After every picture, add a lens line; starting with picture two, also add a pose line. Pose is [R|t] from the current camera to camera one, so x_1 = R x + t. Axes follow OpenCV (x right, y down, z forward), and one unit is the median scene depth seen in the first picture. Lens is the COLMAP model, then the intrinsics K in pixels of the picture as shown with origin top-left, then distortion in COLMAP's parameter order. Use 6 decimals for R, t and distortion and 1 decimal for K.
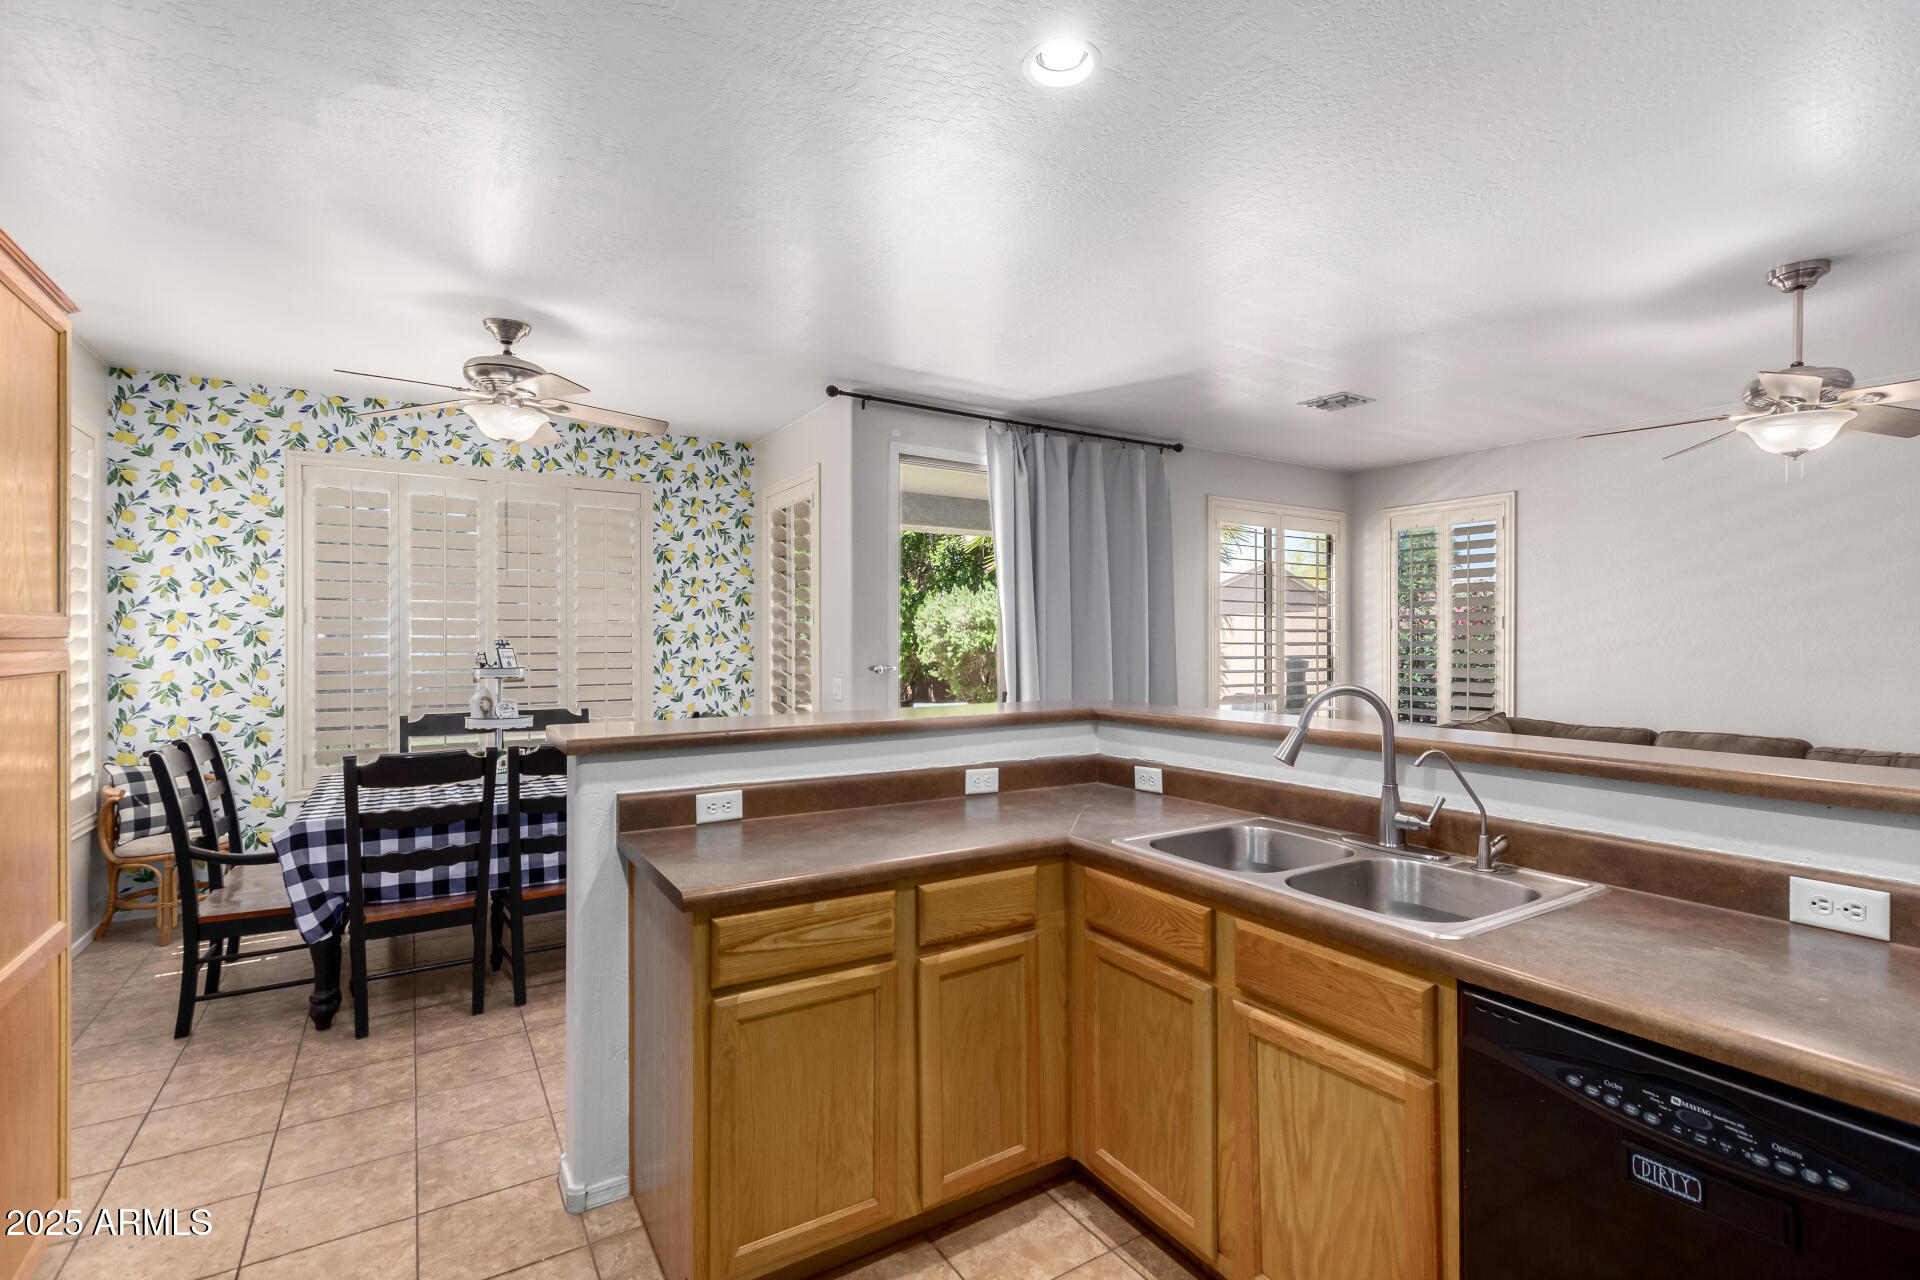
lens RADIAL K [[888.5, 0, 974.0], [0, 888.5, 630.6], [0, 0, 1]] dist [0.018028, -0.007055]
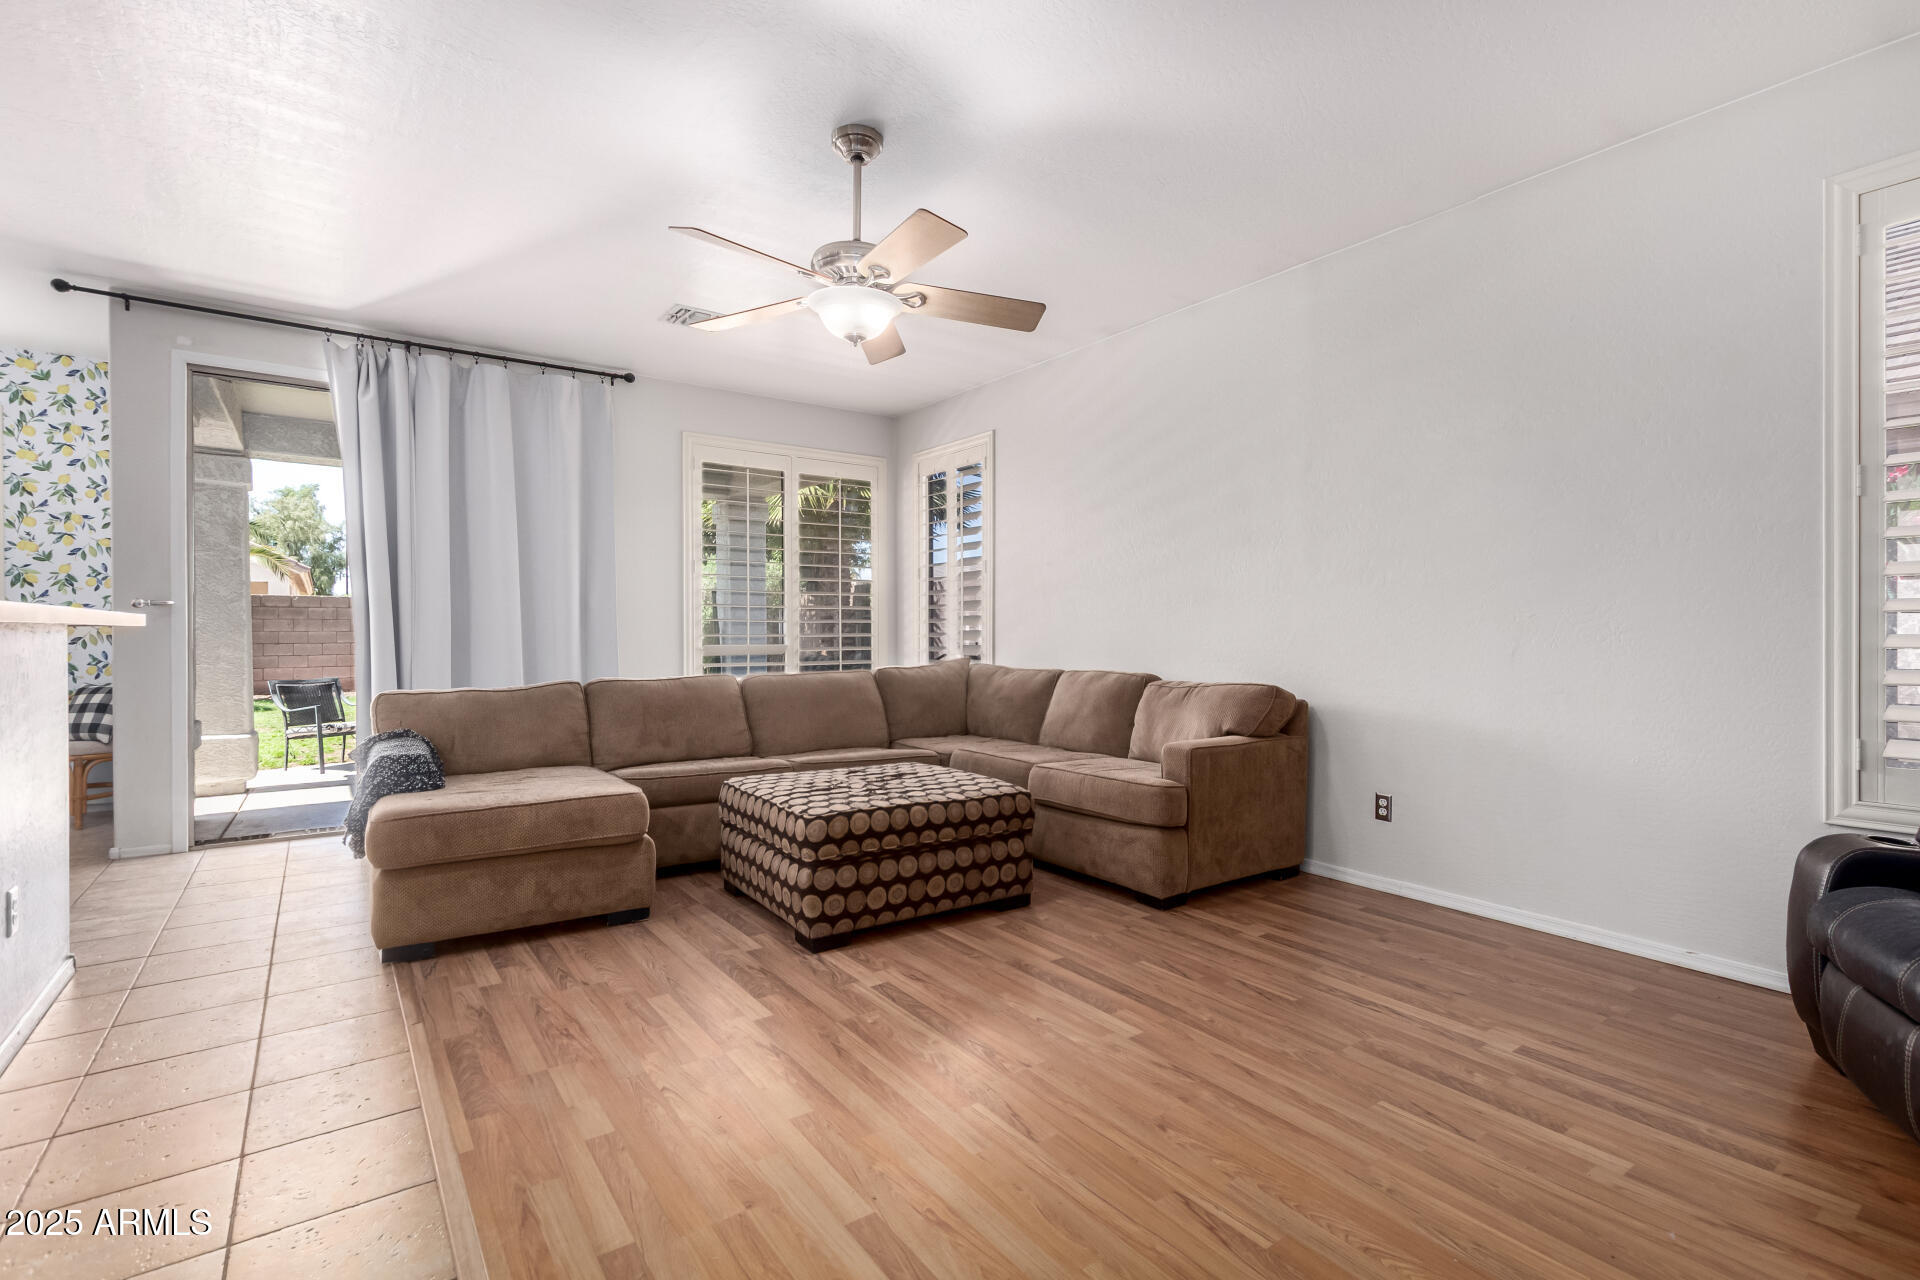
lens RADIAL K [[888.5, 0, 974.0], [0, 888.5, 630.6], [0, 0, 1]] dist [0.018028, -0.007055]
pose [[0.998392, -0.002309, 0.056648, 1.725583], [0.001677, 0.999936, 0.011201, 0.161502], [-0.056670, -0.011088, 0.998331, 0.133432]]
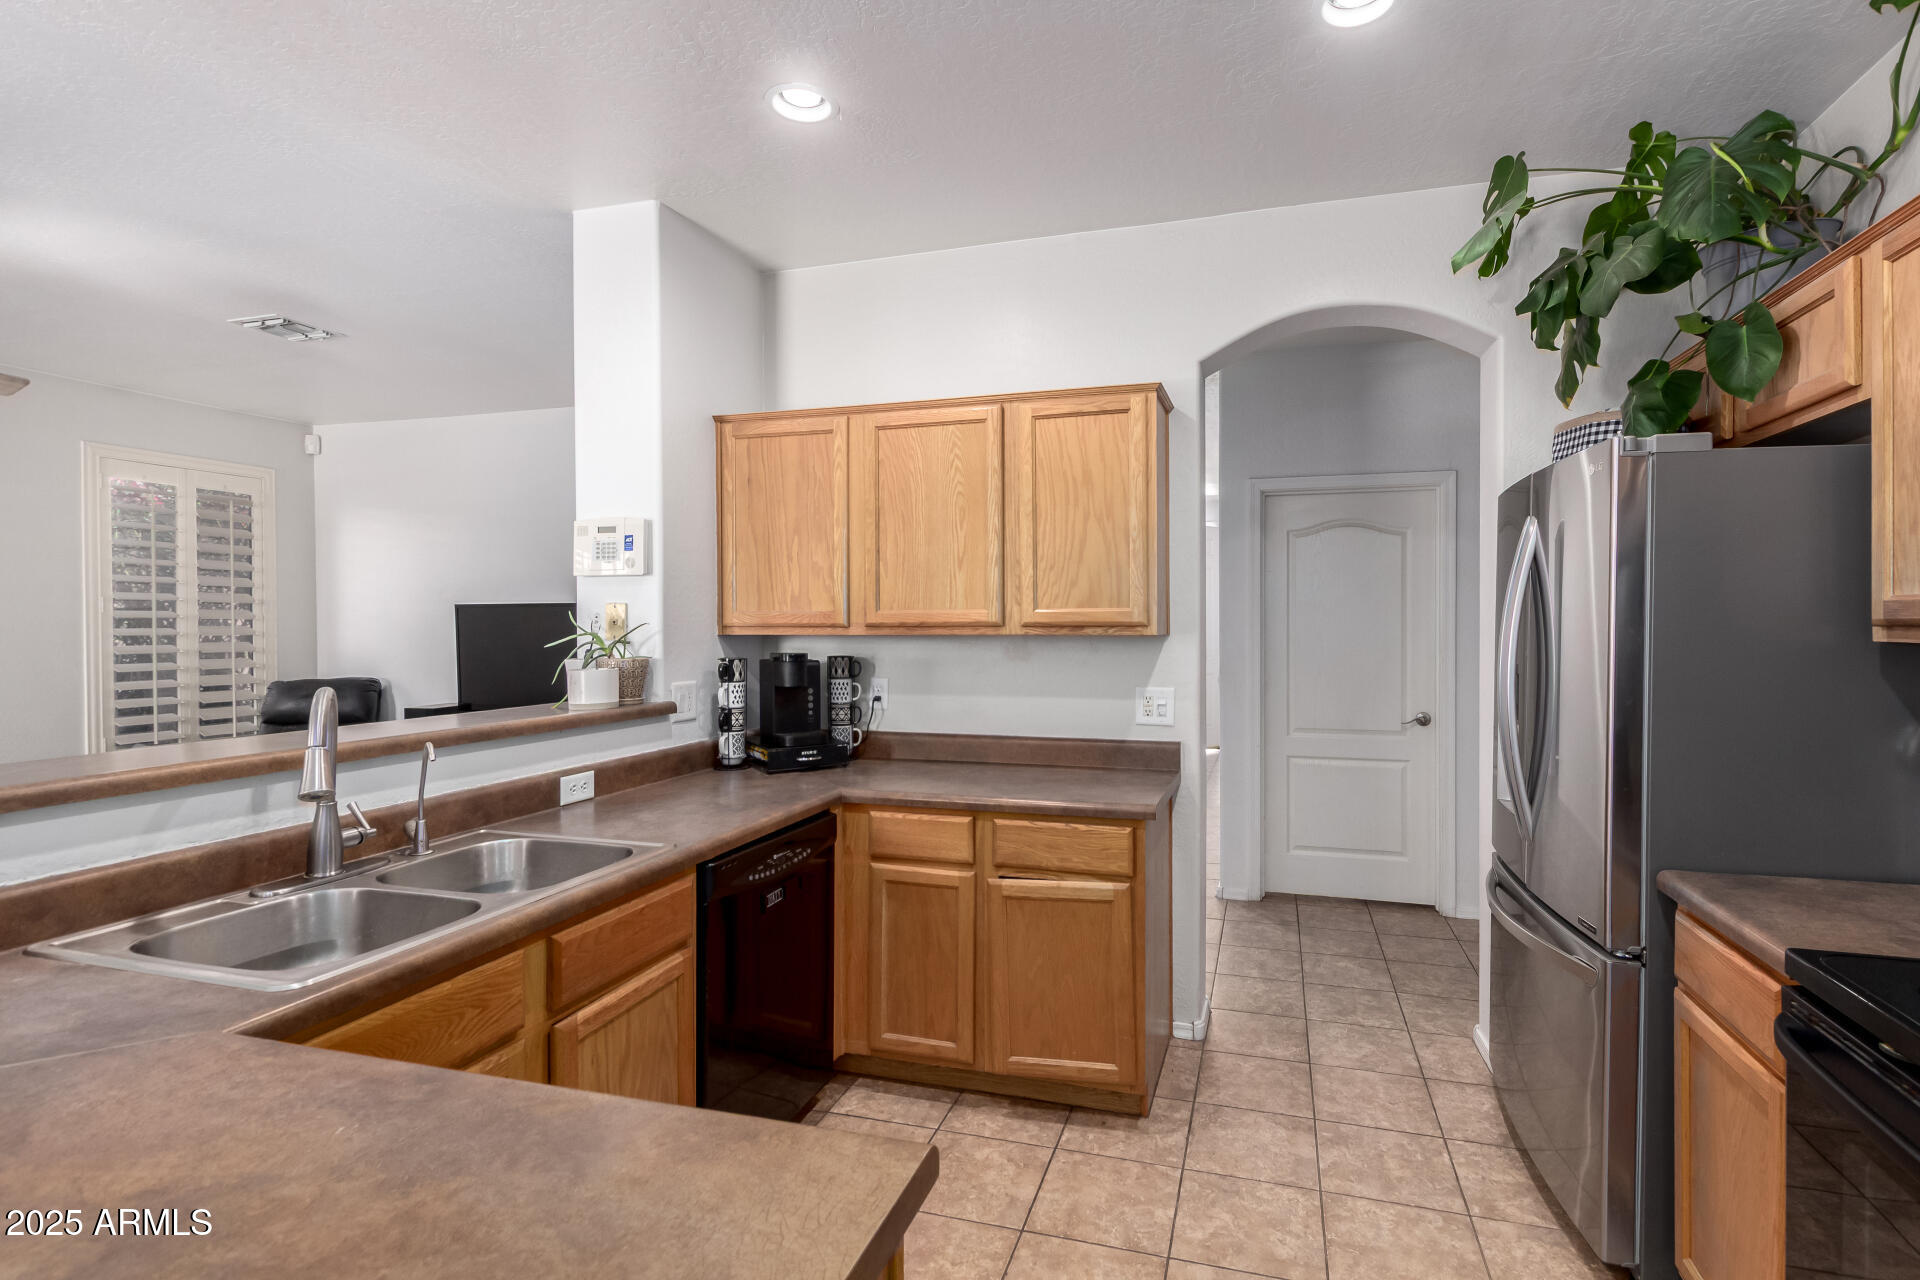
lens RADIAL K [[892.2, 0, 1000.0], [0, 892.2, 617.9], [0, 0, 1]] dist [0.019442, -0.000103]
pose [[-0.649685, 0.007036, 0.760171, -0.646095], [-0.006267, 0.999874, -0.014611, 0.006206], [-0.760177, -0.014257, -0.649559, 1.148926]]
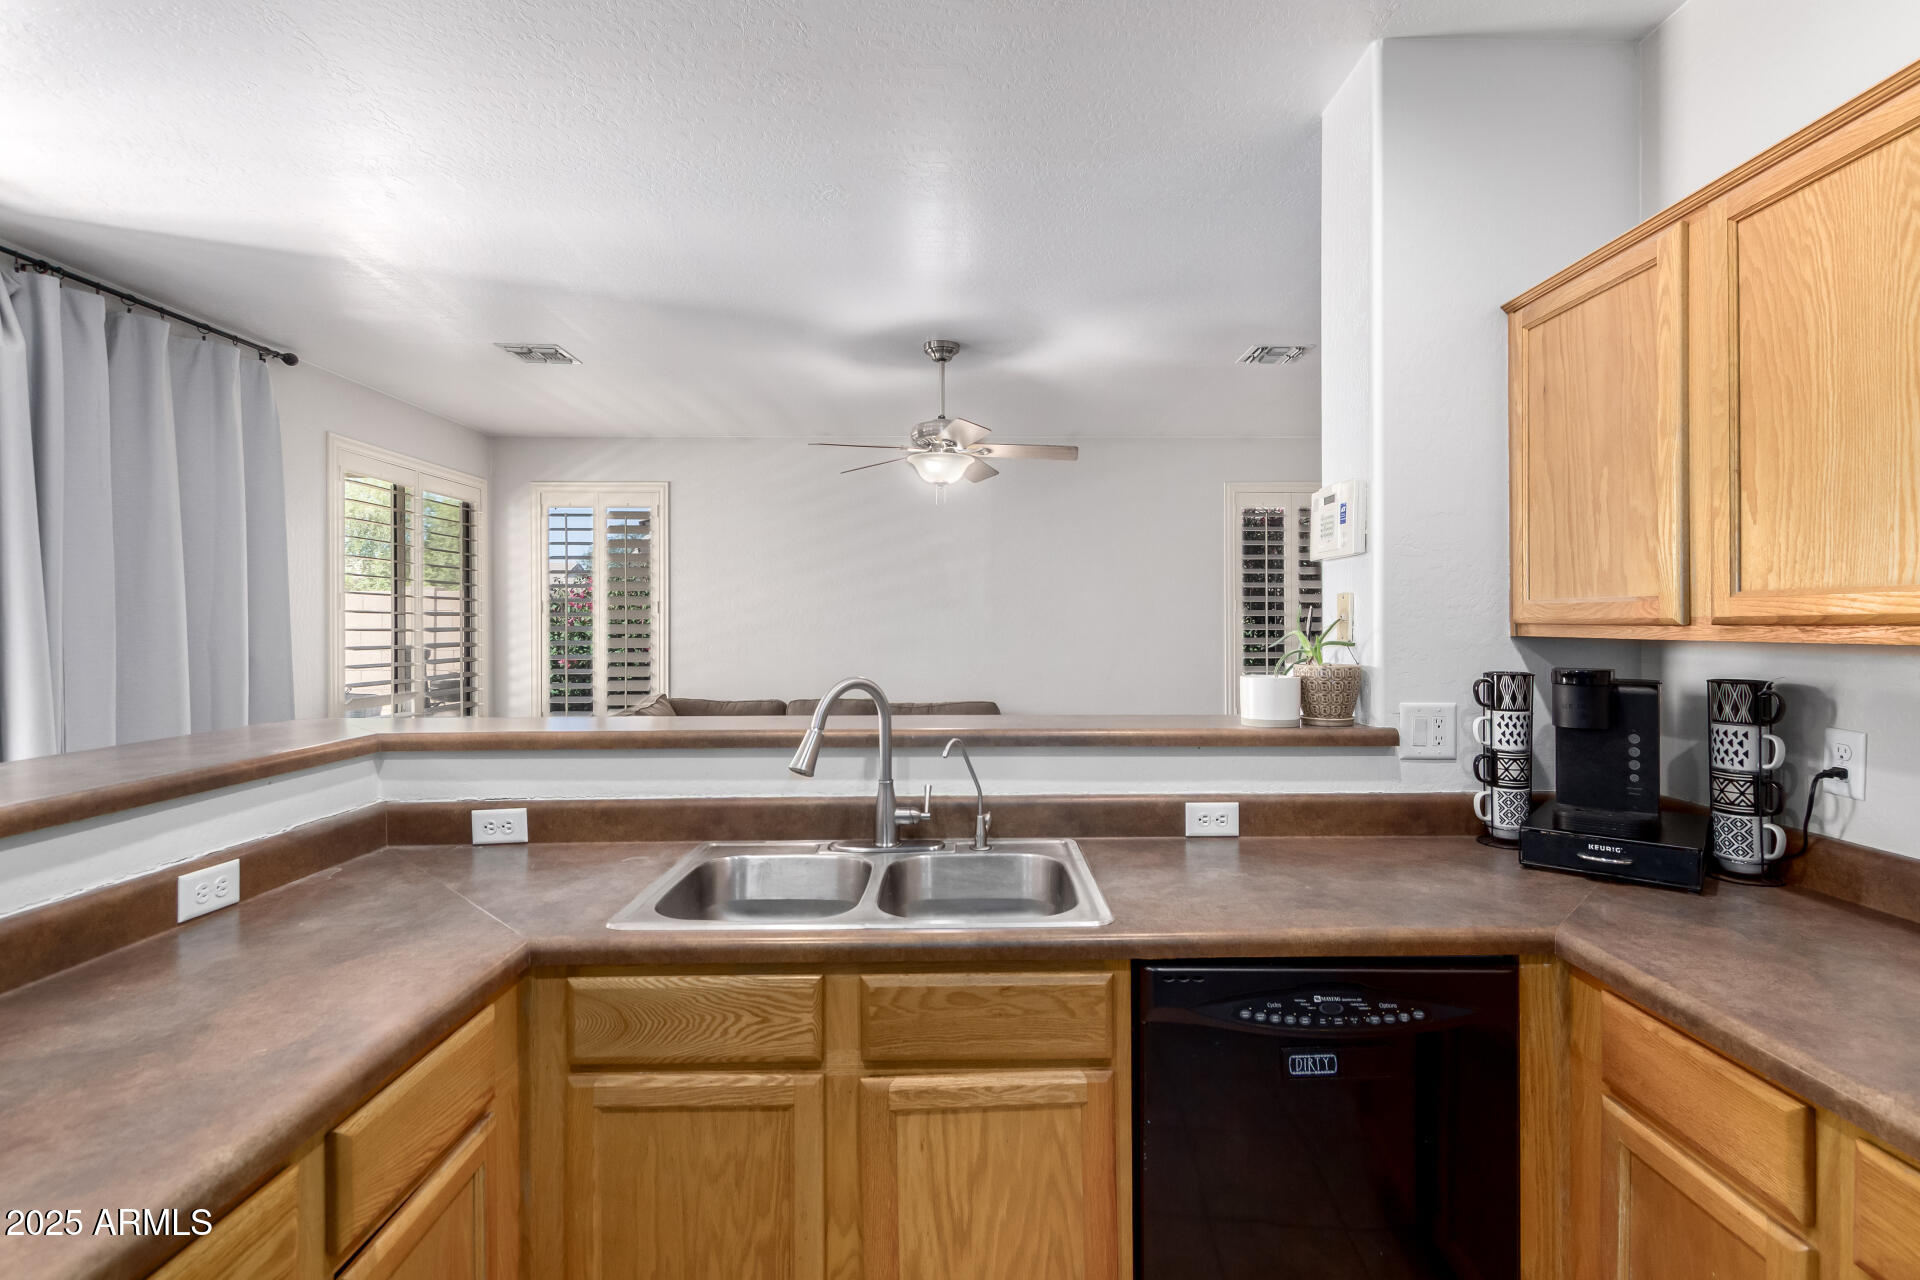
lens RADIAL K [[897.2, 0, 988.1], [0, 897.2, 609.7], [0, 0, 1]] dist [0.011792, -0.001566]
pose [[0.521259, 0.010333, 0.853336, -0.315115], [-0.006762, 0.999945, -0.007978, -0.002368], [-0.853372, -0.001612, 0.521301, 0.439114]]
